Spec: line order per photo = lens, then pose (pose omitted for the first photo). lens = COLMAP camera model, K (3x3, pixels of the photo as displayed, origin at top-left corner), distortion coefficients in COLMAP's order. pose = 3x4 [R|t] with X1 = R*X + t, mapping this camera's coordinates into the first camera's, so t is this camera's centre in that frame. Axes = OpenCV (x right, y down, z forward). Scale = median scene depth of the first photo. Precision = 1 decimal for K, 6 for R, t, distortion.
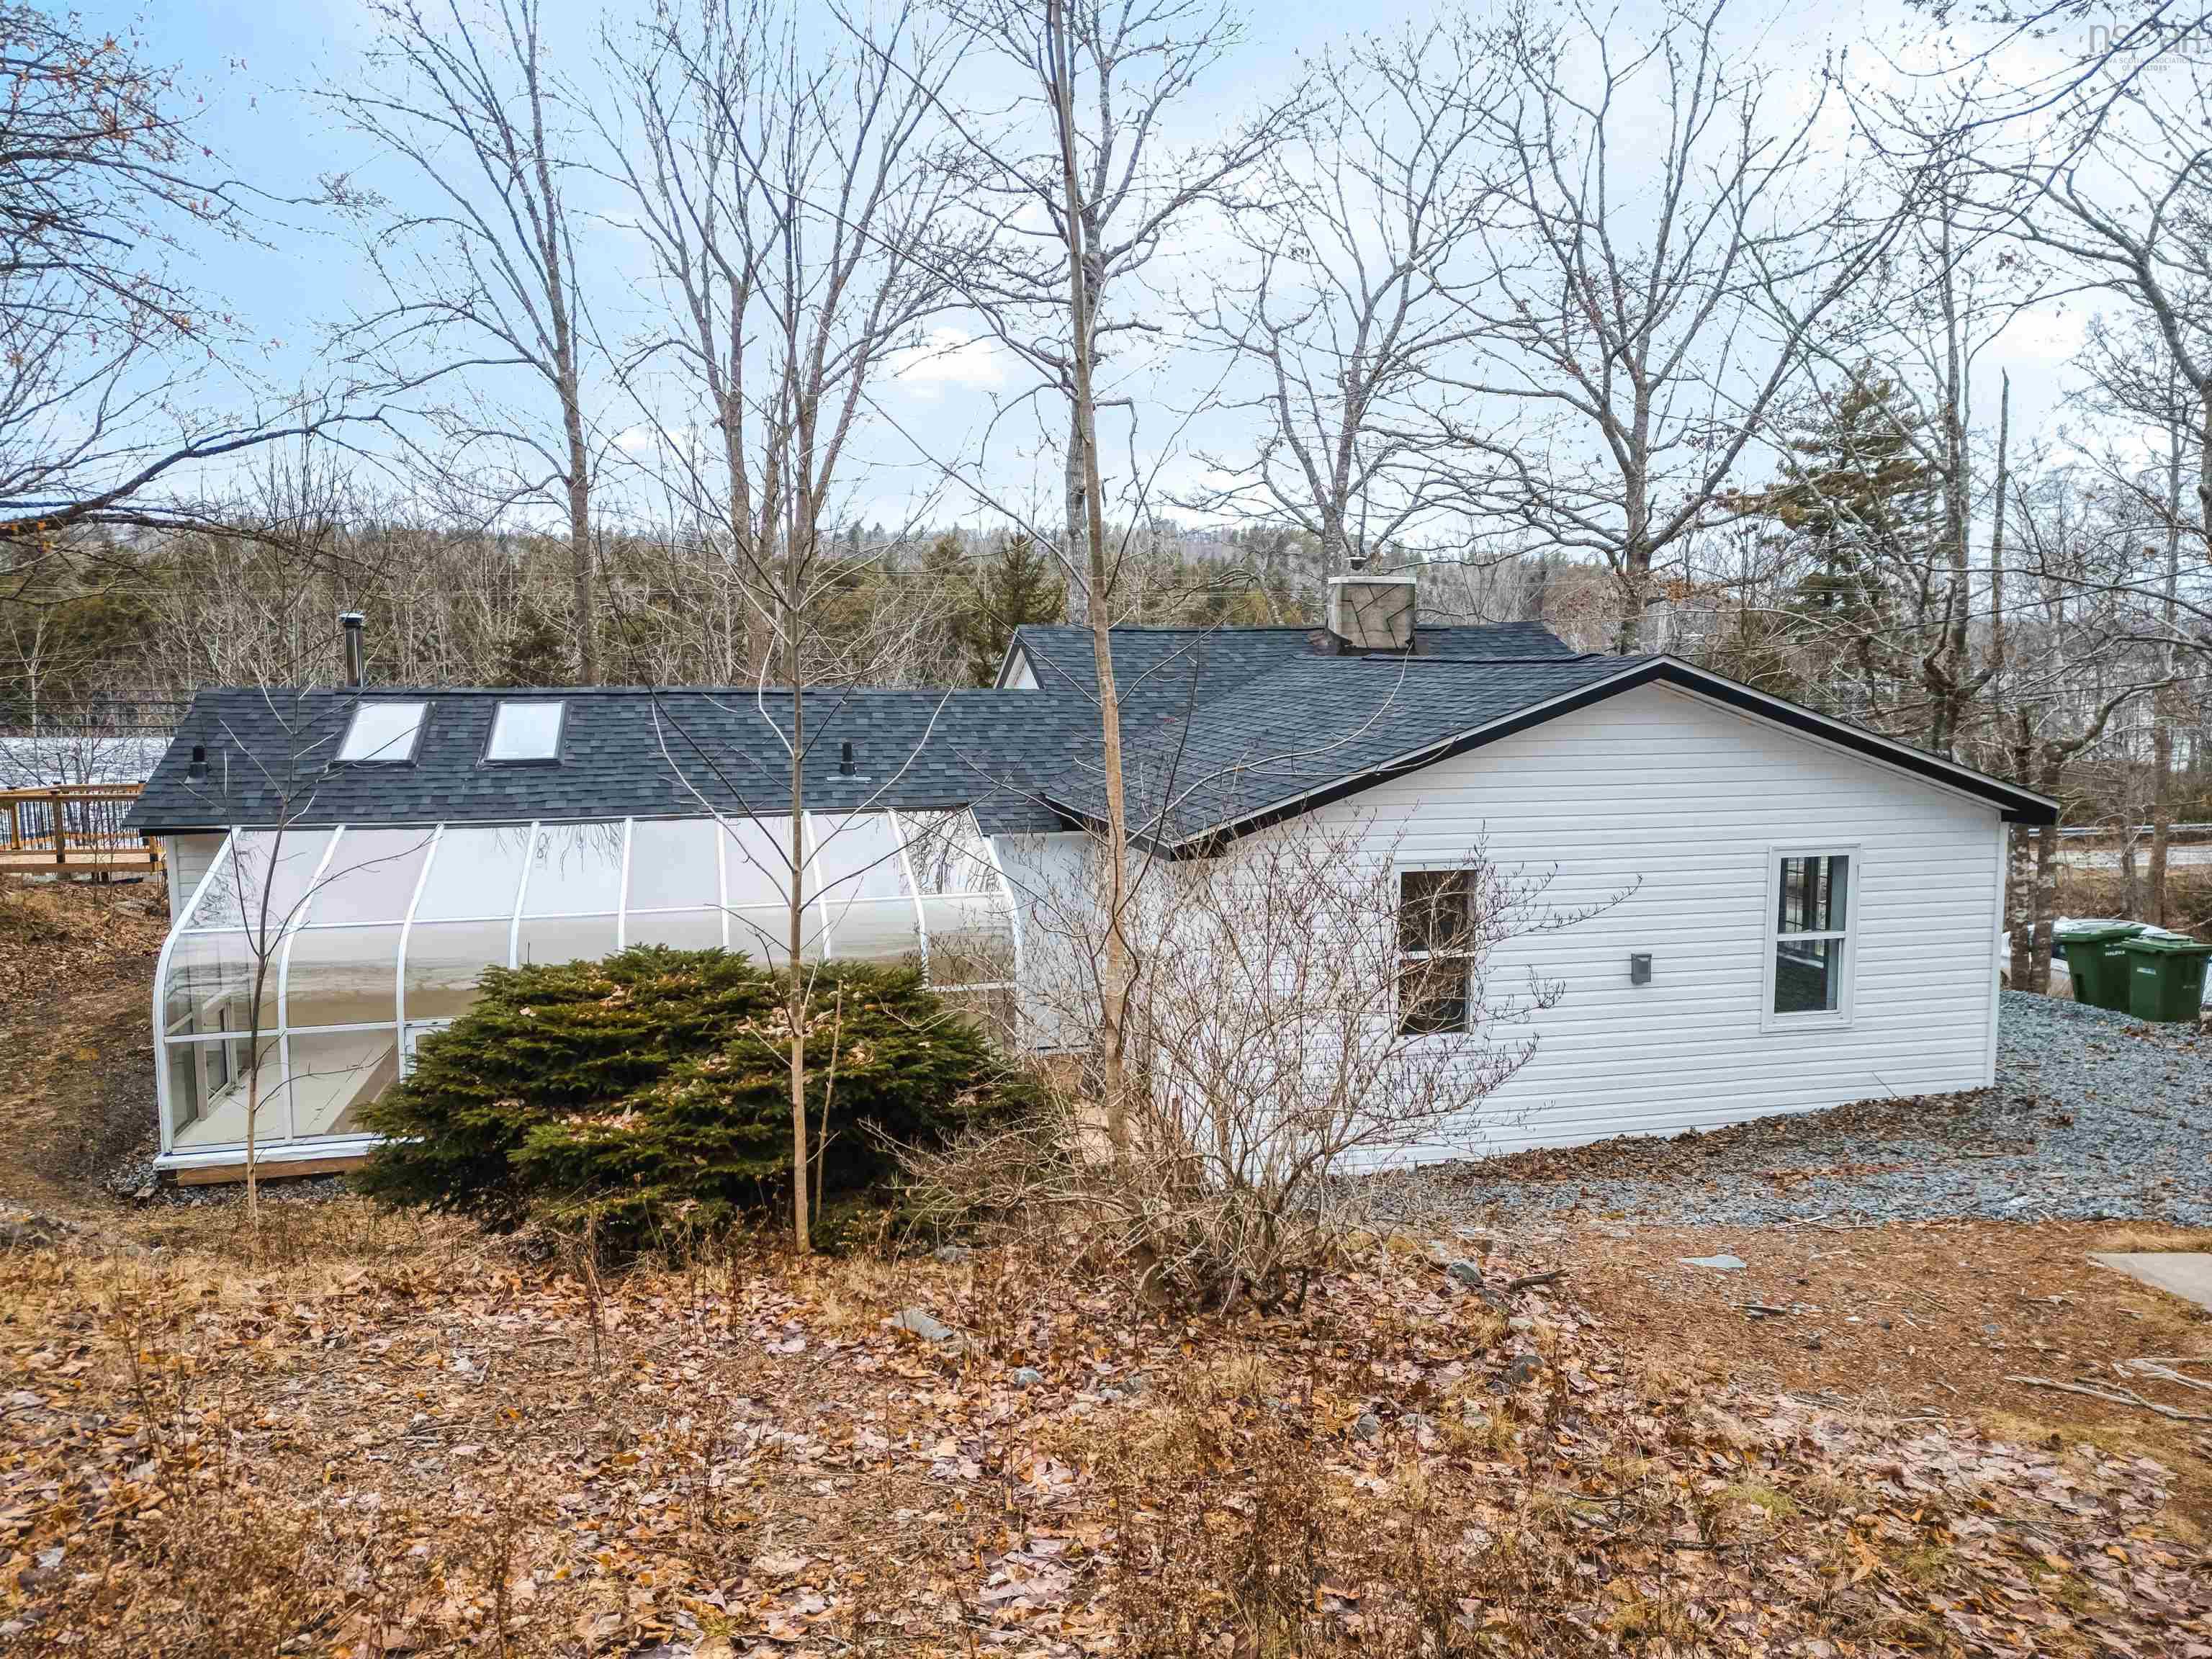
lens RADIAL K [[1532.3, 0, 1096.5], [0, 1532.3, 830.5], [0, 0, 1]] dist [0.091293, -0.088386]
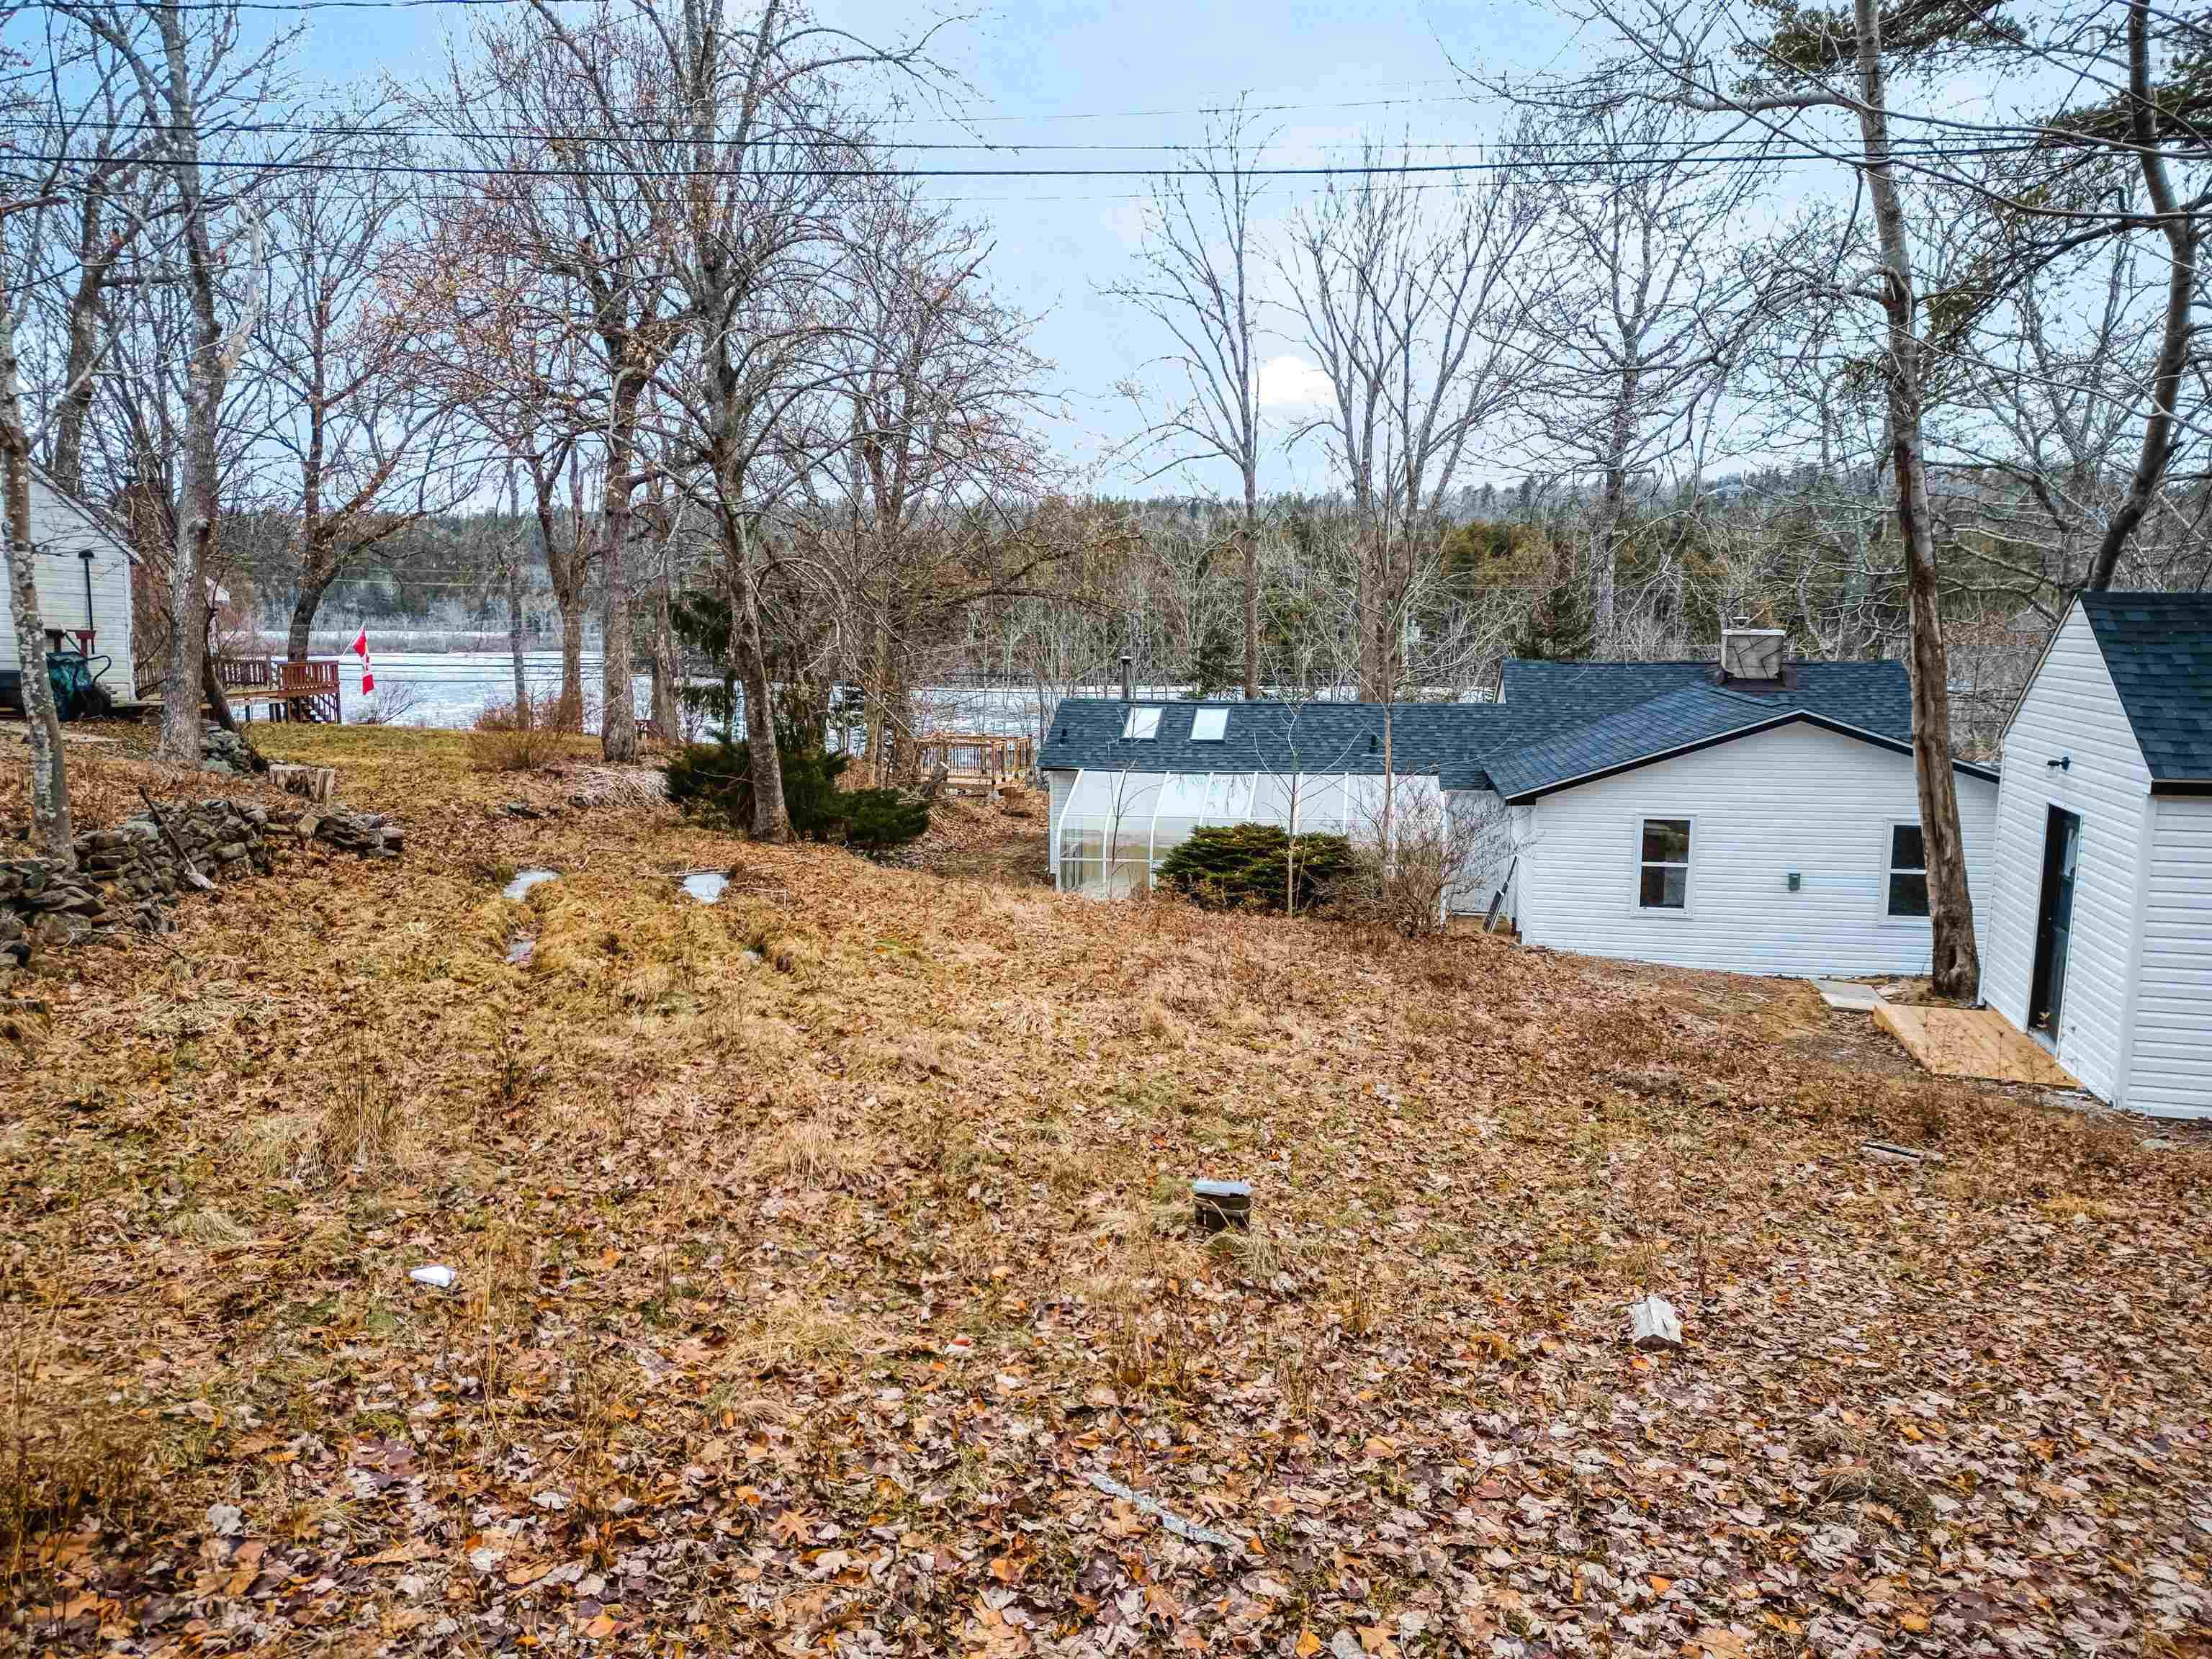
lens RADIAL K [[1532.3, 0, 1096.5], [0, 1532.3, 830.5], [0, 0, 1]] dist [0.091293, -0.088386]
pose [[0.912156, 0.061097, -0.405263, 0.145049], [-0.049556, 0.998013, 0.038922, 0.000238], [0.406836, -0.015420, 0.913371, -0.407686]]
